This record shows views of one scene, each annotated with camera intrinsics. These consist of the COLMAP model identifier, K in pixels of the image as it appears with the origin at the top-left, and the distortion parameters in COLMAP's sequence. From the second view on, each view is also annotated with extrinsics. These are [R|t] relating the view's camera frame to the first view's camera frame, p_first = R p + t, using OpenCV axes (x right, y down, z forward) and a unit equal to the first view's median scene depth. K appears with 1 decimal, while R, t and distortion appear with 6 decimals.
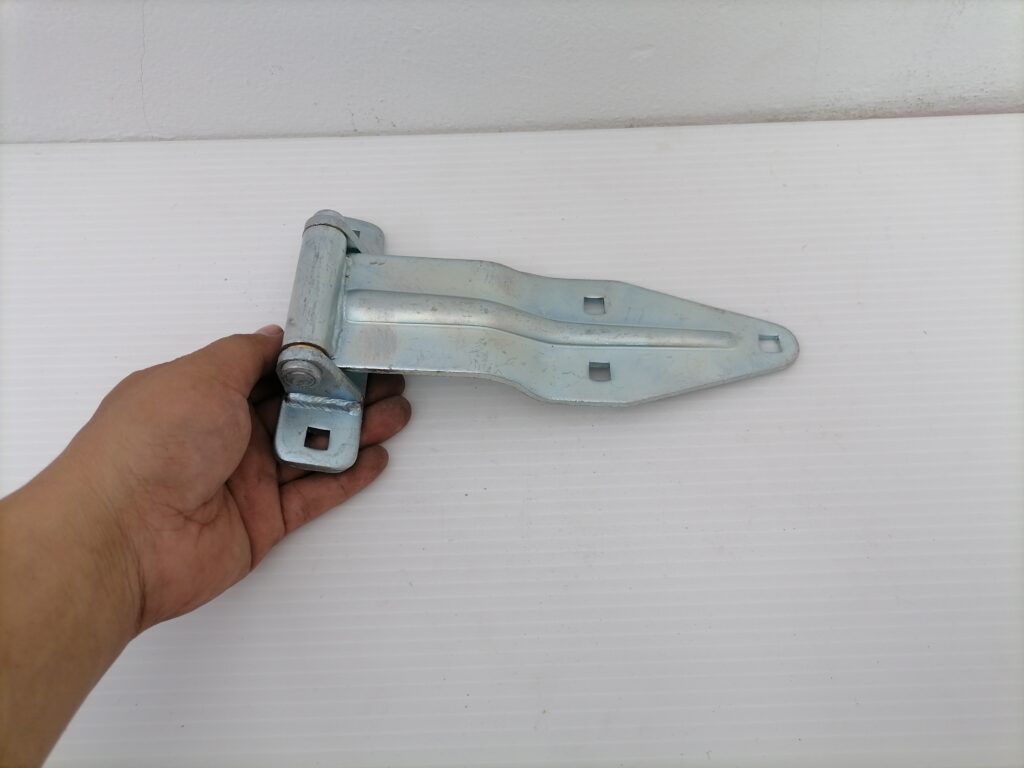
lens RADIAL K [[798.8, 0, 503.4], [0, 798.8, 384.3], [0, 0, 1]] dist [-0.007959, -0.003171]
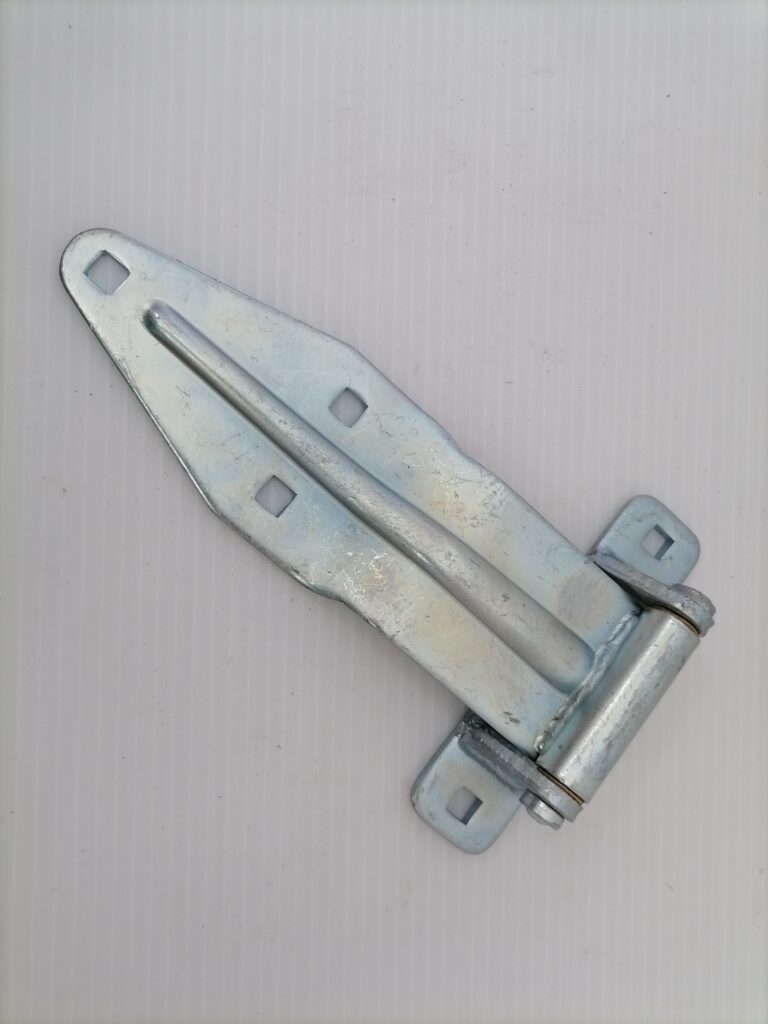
lens RADIAL K [[810.0, 0, 384.0], [0, 810.0, 512.0], [0, 0, 1]] dist [0.000274, -0.002985]
pose [[-0.729517, -0.635344, -0.253265, 0.220285], [0.353981, -0.667560, 0.655028, -0.540794], [-0.585238, 0.388203, 0.711896, 0.493058]]
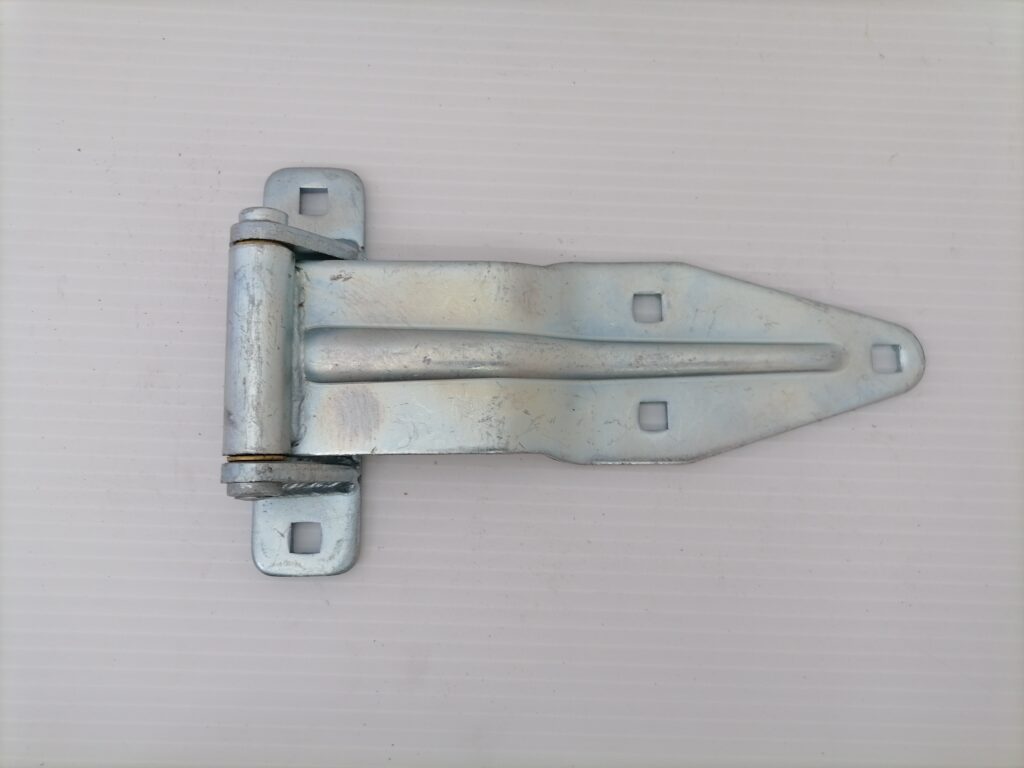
lens RADIAL K [[810.0, 0, 511.9], [0, 810.0, 388.6], [0, 0, 1]] dist [0.000274, -0.002985]
pose [[0.999321, -0.028504, -0.023353, 0.005958], [0.035671, 0.907277, 0.419019, -0.359794], [0.009243, -0.419567, 0.907677, 0.315365]]
